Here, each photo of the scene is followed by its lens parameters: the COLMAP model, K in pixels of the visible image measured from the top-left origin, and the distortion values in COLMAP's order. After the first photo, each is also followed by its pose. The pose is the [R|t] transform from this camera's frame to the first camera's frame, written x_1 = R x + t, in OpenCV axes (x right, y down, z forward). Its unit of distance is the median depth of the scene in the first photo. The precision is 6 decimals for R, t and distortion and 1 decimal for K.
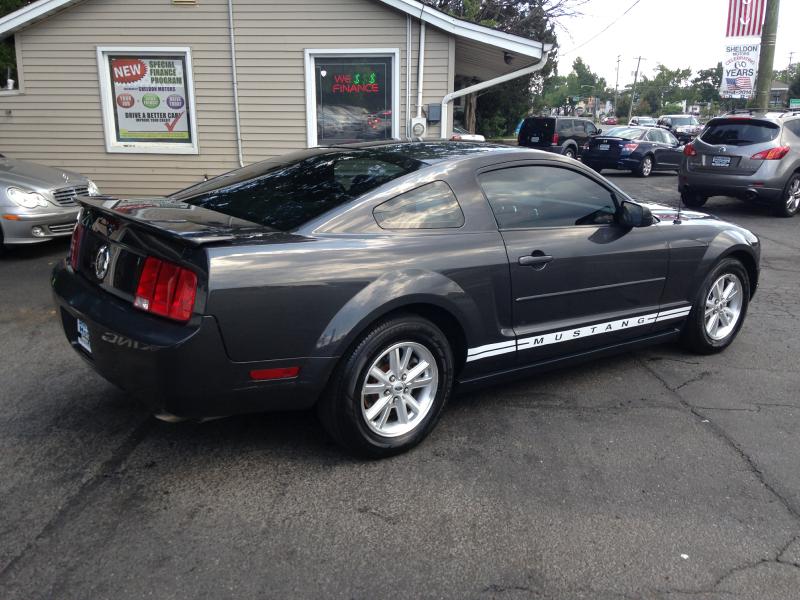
lens RADIAL K [[745.7, 0, 400.0], [0, 745.7, 300.0], [0, 0, 1]] dist [0.001264, -0.017901]
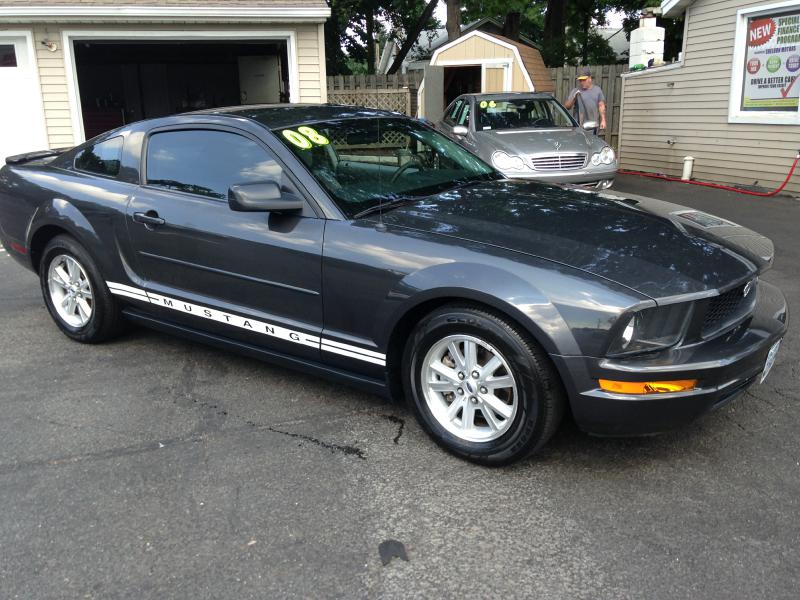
lens RADIAL K [[745.7, 0, 400.0], [0, 745.7, 300.0], [0, 0, 1]] dist [0.001264, -0.017901]
pose [[0.263251, 0.223517, -0.938477, 0.446373], [-0.187852, 0.966046, 0.177389, -0.070319], [0.946261, 0.129597, 0.296301, 0.356784]]
